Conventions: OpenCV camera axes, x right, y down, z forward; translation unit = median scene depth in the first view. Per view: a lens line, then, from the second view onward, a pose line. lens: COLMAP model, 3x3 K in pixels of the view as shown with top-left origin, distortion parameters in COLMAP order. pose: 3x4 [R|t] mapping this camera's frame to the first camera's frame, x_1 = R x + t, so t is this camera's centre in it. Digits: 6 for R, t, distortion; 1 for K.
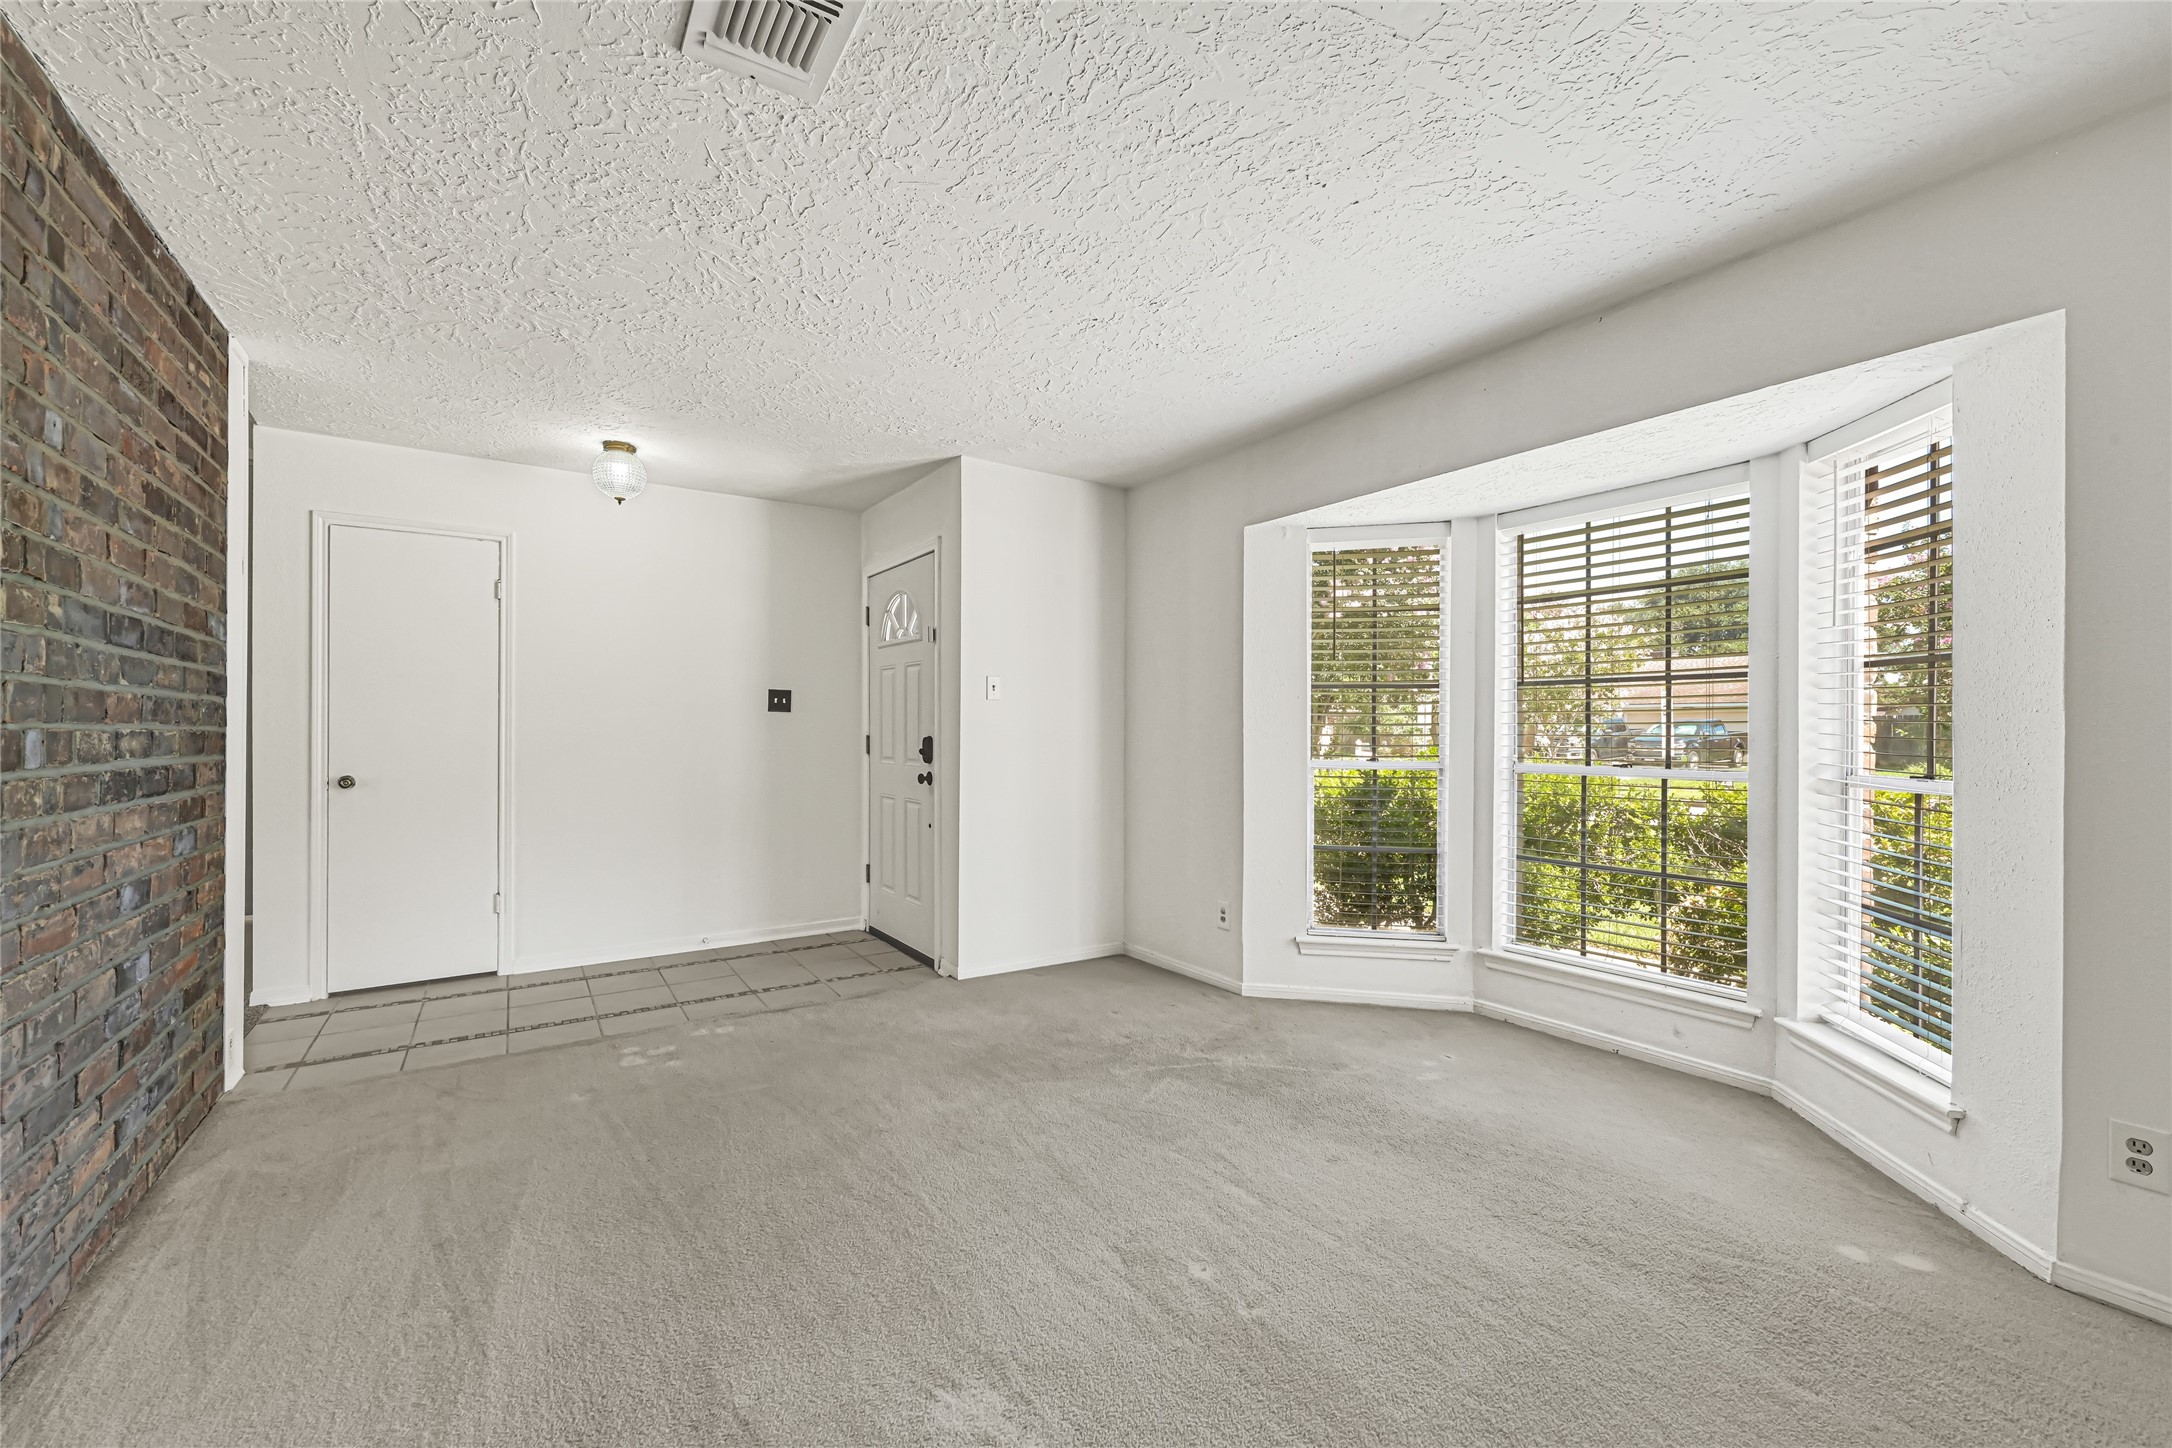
lens RADIAL K [[874.5, 0, 1088.3], [0, 874.5, 719.9], [0, 0, 1]] dist [-0.002724, 0.000114]
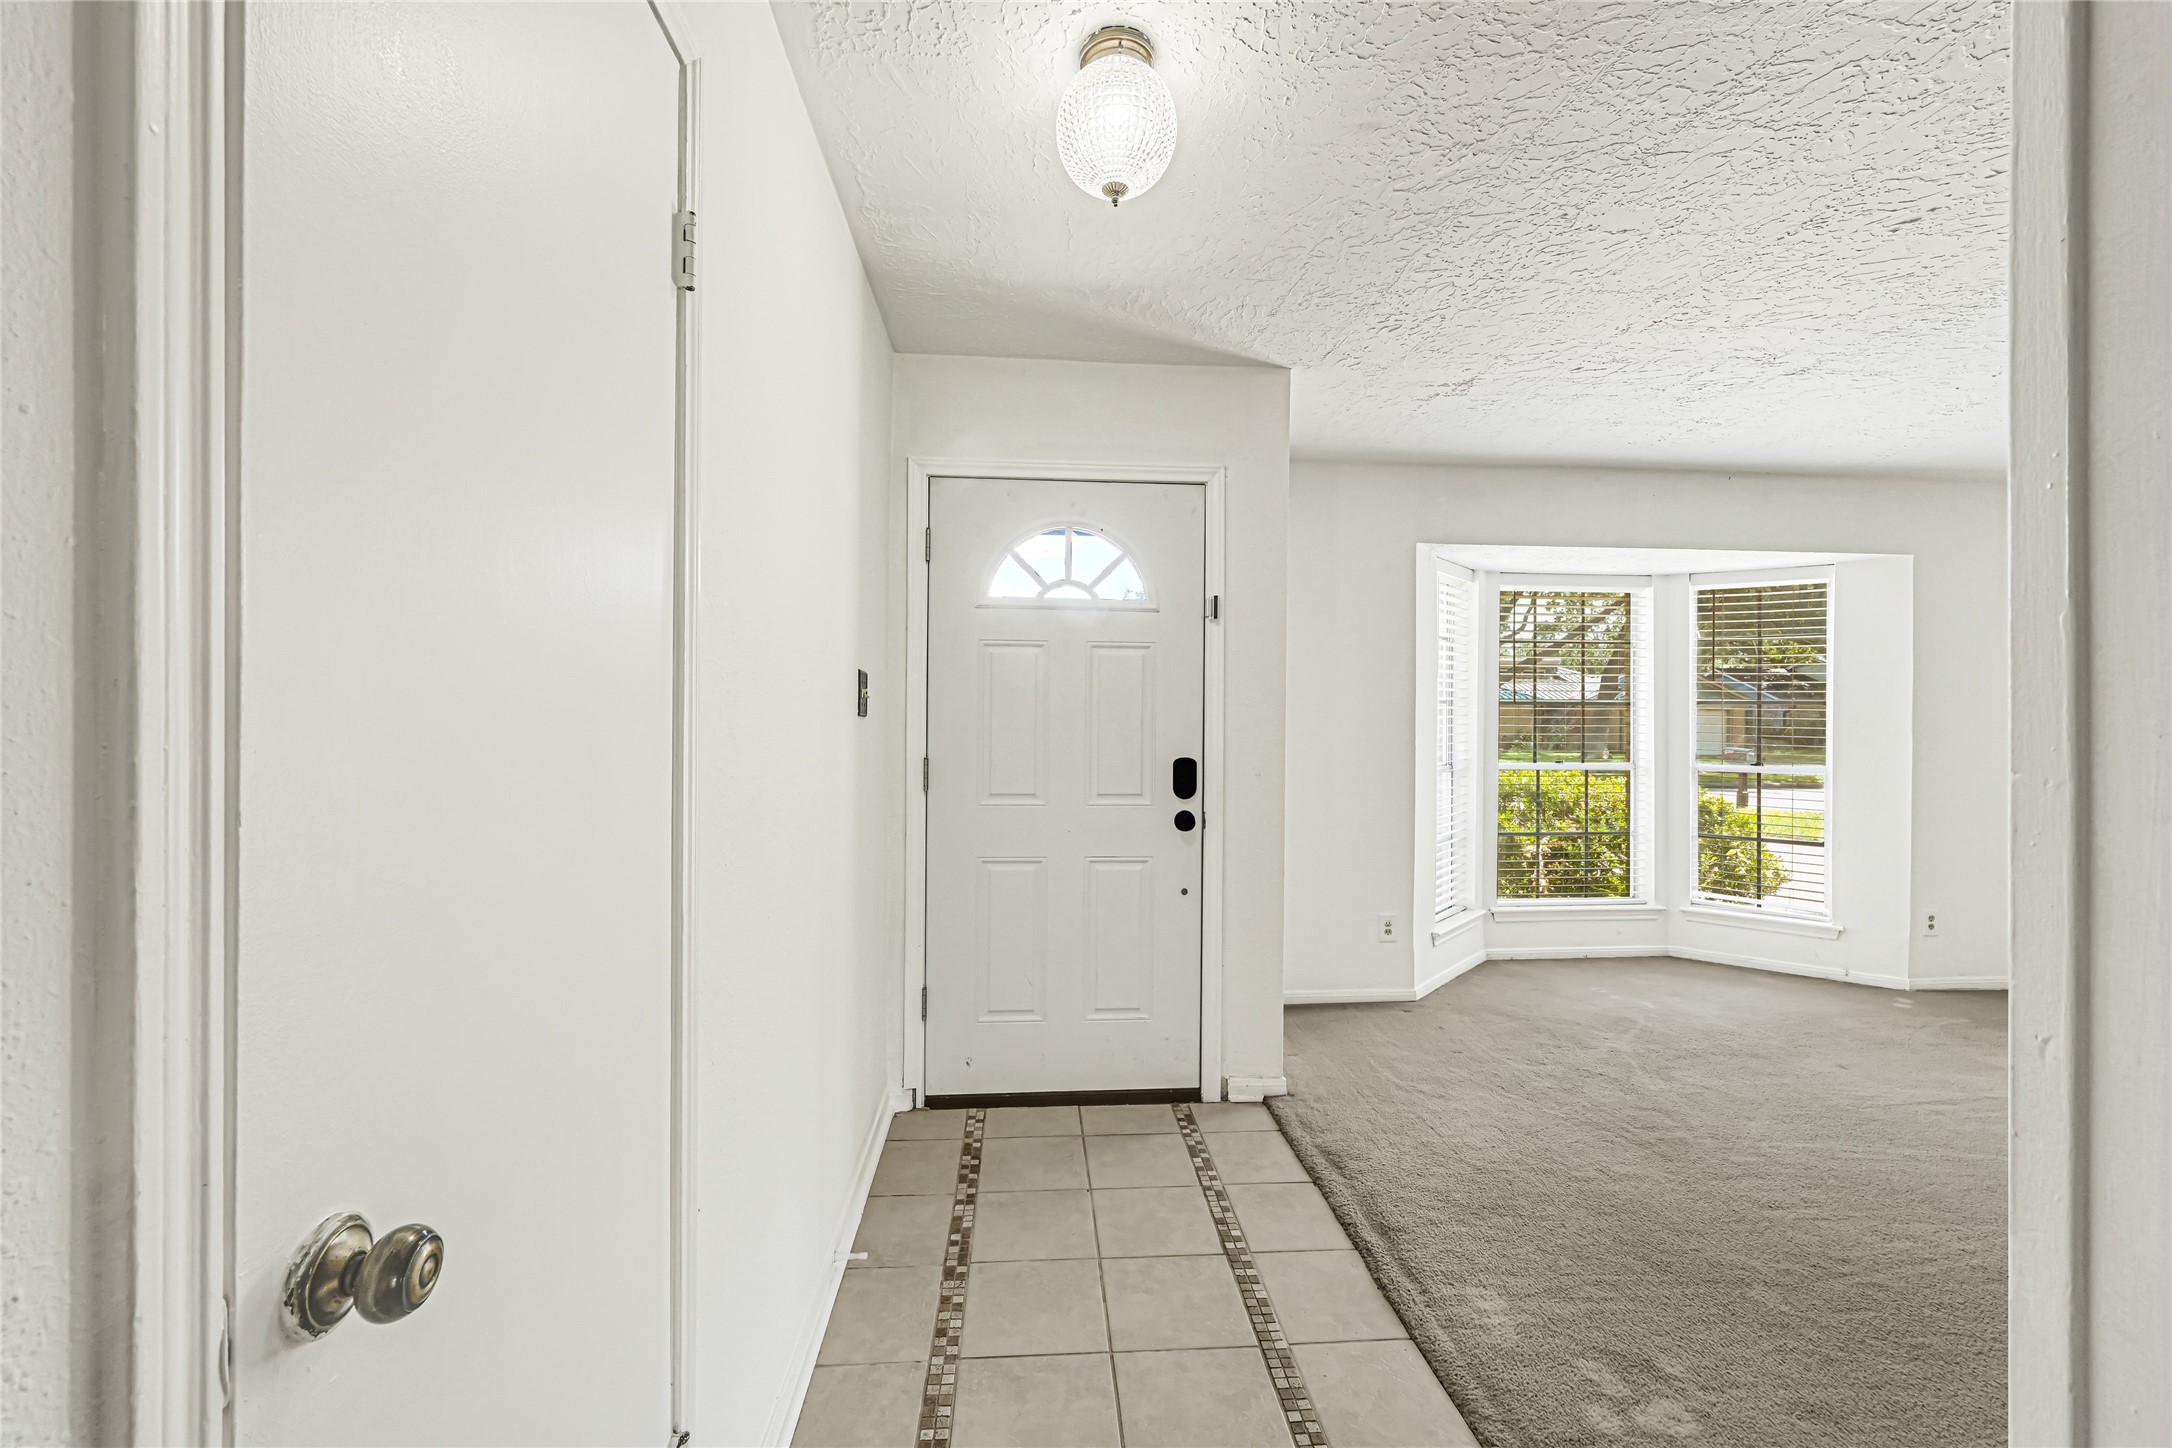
lens RADIAL K [[874.5, 0, 1083.3], [0, 874.5, 715.8], [0, 0, 1]] dist [-0.002724, 0.000114]
pose [[0.495794, 0.004023, 0.868431, -1.018552], [-0.014562, 0.999887, 0.003682, -0.018756], [-0.868318, -0.014471, 0.495796, 0.936813]]
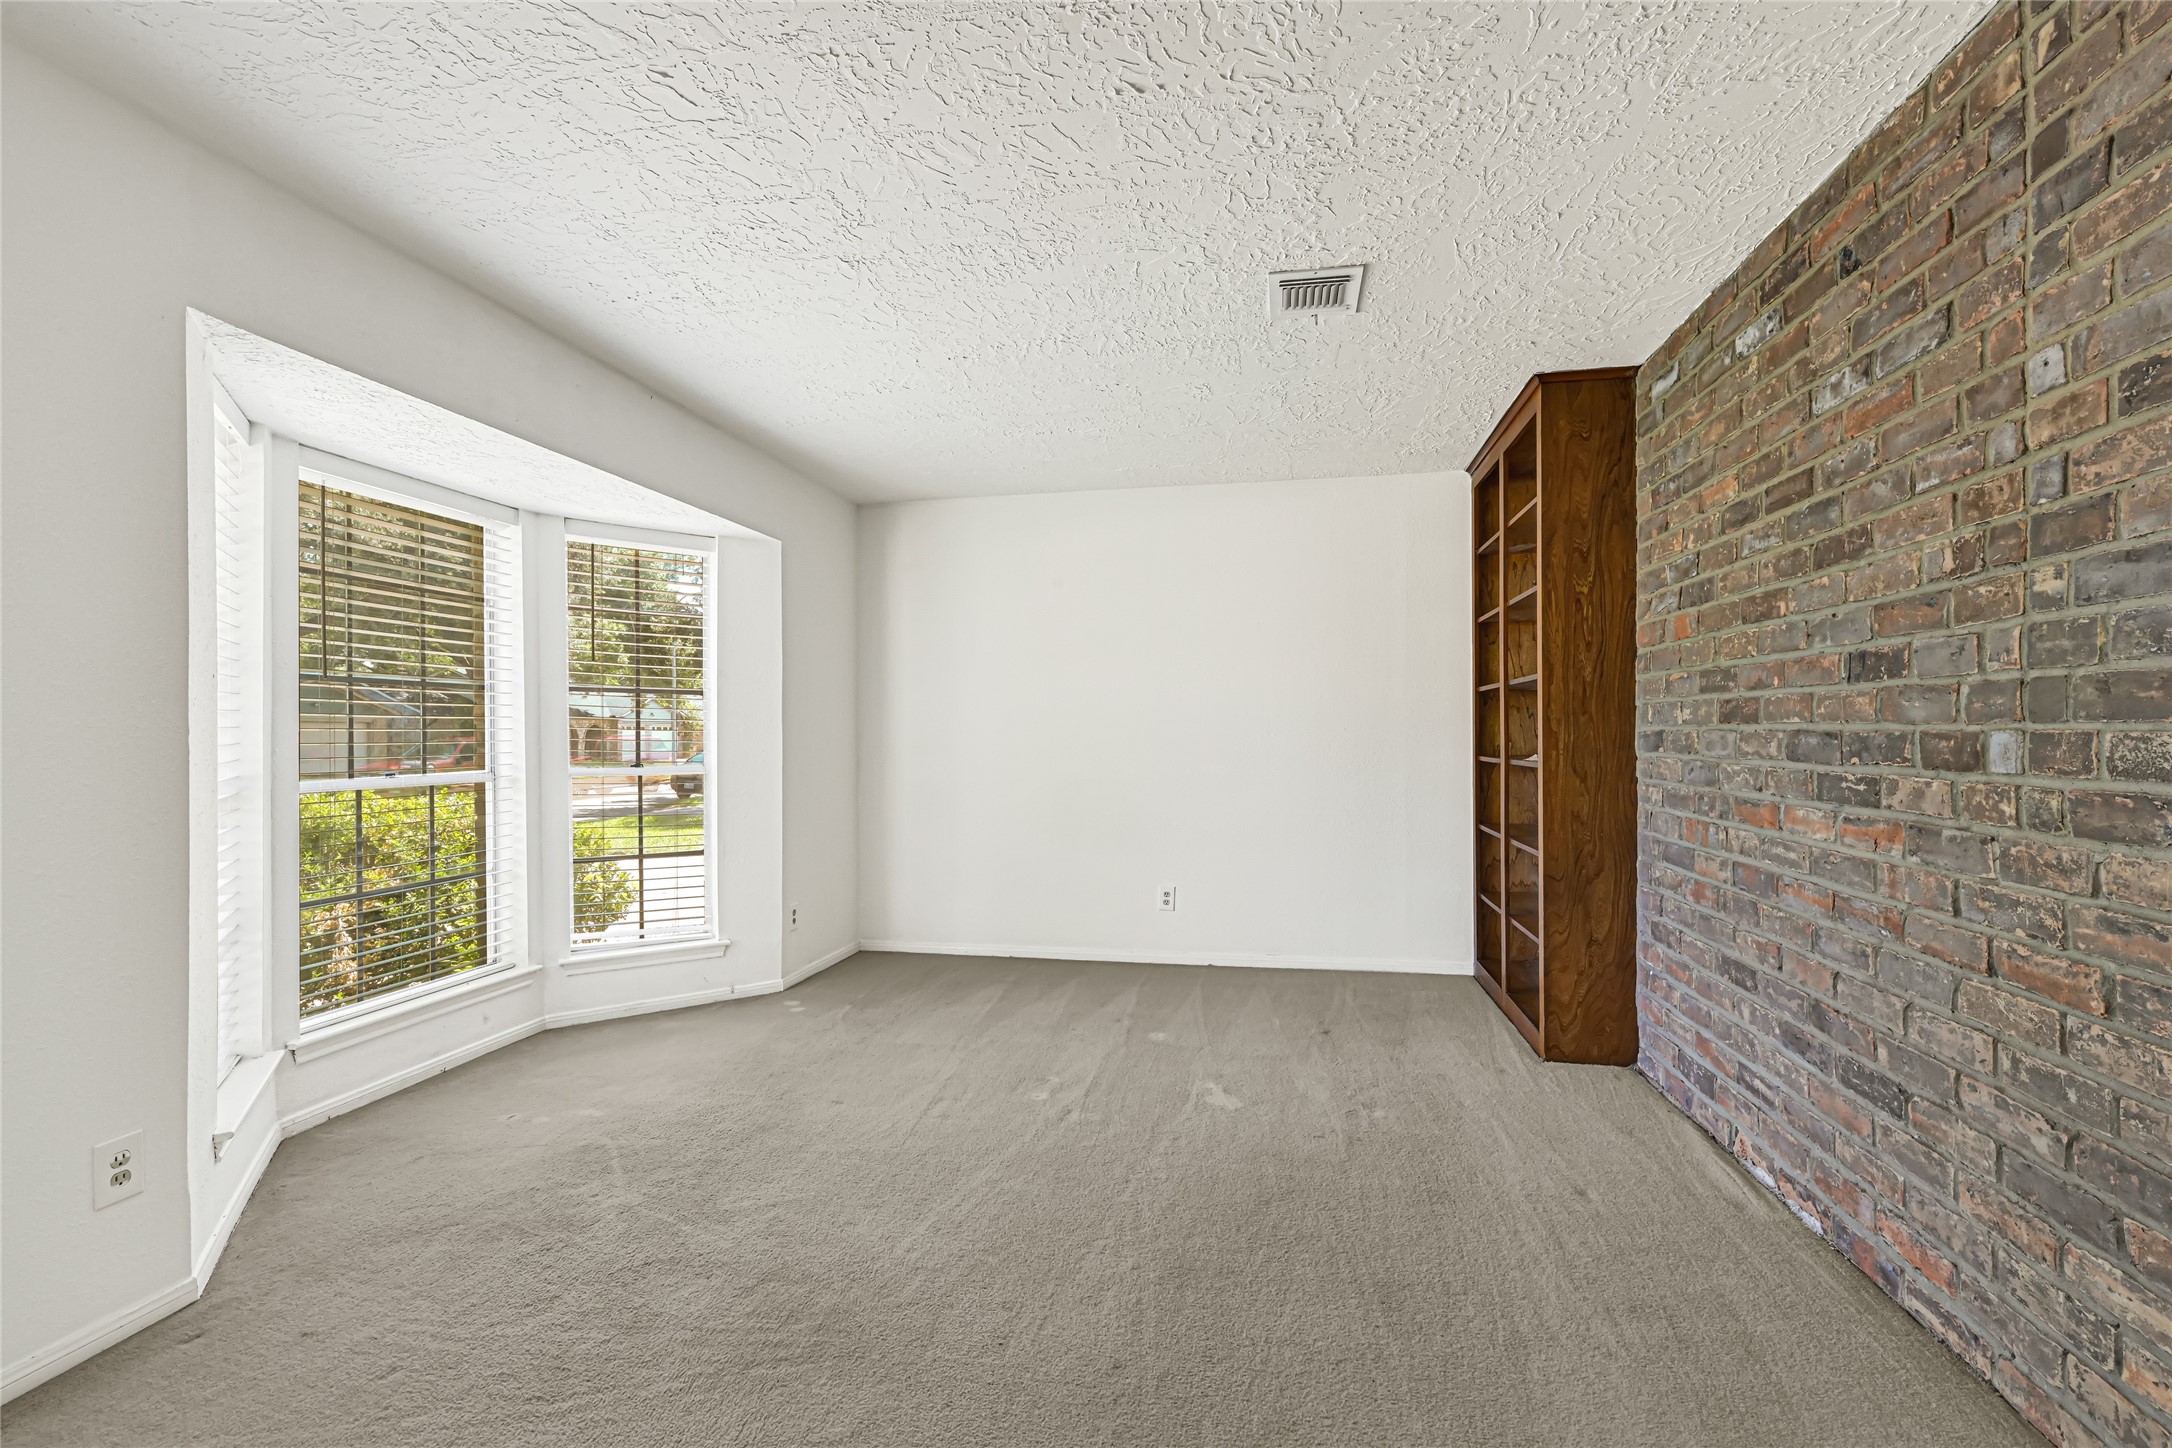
lens RADIAL K [[954.2, 0, 1087.0], [0, 954.2, 734.2], [0, 0, 1]] dist [0.003913, -0.000584]
pose [[-0.704127, 0.001844, 0.710071, -0.597502], [-0.003617, 0.999974, -0.006184, 0.011824], [-0.710064, -0.006923, -0.704103, 1.149061]]
